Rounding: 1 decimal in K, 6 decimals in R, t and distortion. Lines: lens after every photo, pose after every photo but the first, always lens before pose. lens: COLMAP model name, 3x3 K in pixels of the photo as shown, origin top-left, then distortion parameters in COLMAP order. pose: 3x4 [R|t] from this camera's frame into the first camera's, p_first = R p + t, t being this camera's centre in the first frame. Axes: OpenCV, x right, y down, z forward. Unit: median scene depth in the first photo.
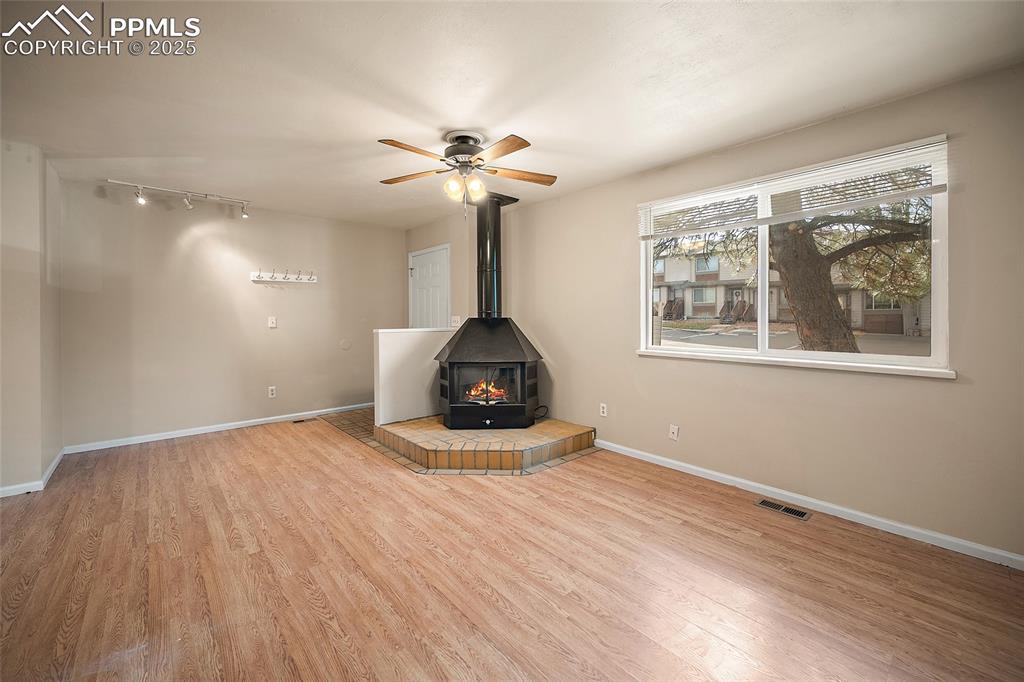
lens RADIAL K [[417.7, 0, 520.7], [0, 417.7, 316.9], [0, 0, 1]] dist [-0.000154, -0.000274]
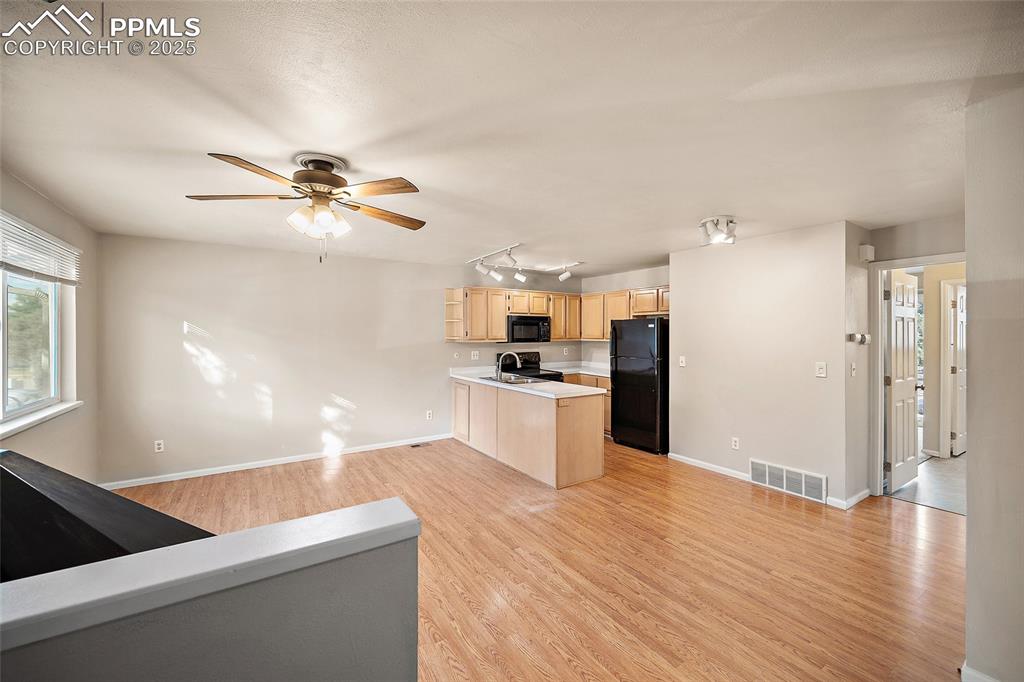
lens RADIAL K [[406.9, 0, 514.4], [0, 406.9, 330.7], [0, 0, 1]] dist [-0.001187, -0.000094]
pose [[-0.989760, 0.002349, 0.142721, -0.574222], [0.000377, 0.999904, -0.013841, -0.079181], [-0.142740, -0.013646, -0.989666, 1.616469]]
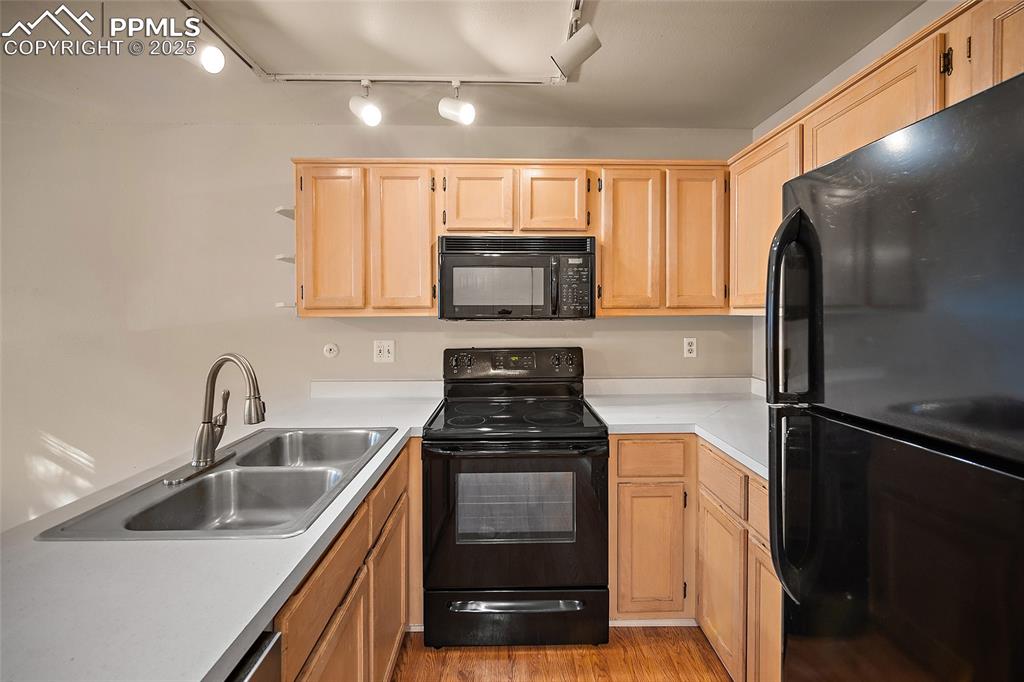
lens RADIAL K [[417.7, 0, 520.7], [0, 417.7, 316.9], [0, 0, 1]] dist [-0.000154, -0.000274]
pose [[-0.771086, 0.000520, 0.636731, -0.794712], [-0.000152, 0.999999, -0.001002, -0.051931], [-0.636731, -0.000869, -0.771086, 0.121412]]
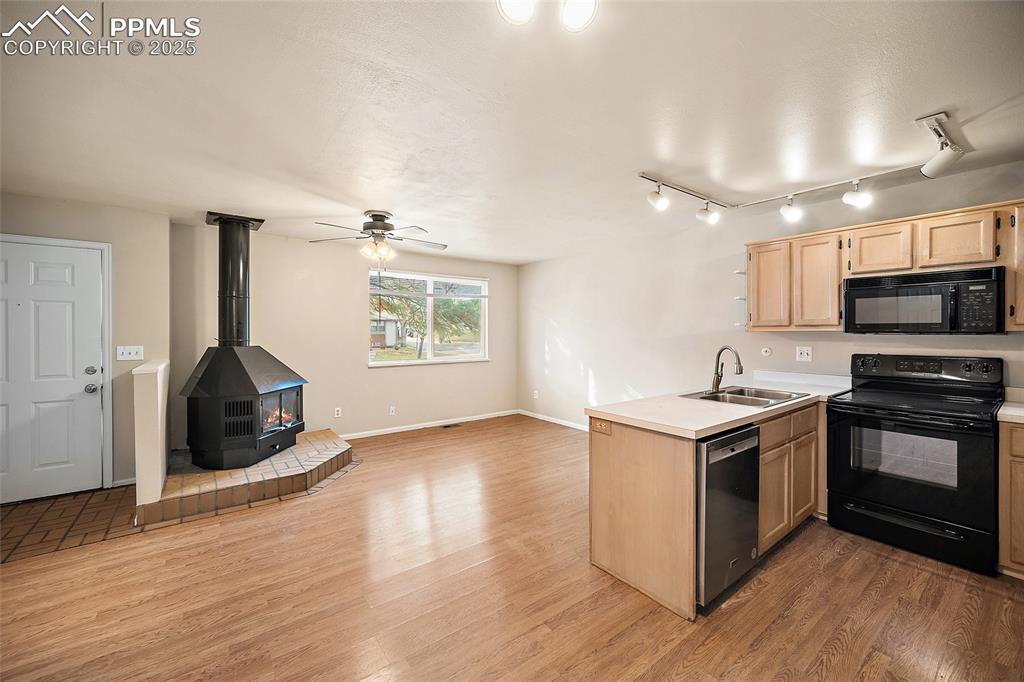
lens RADIAL K [[406.9, 0, 514.4], [0, 406.9, 330.7], [0, 0, 1]] dist [-0.001187, -0.000094]
pose [[0.074107, -0.000717, 0.997250, -1.325988], [-0.003192, 0.999994, 0.000957, -0.052354], [-0.997245, -0.003254, 0.074104, 0.424269]]
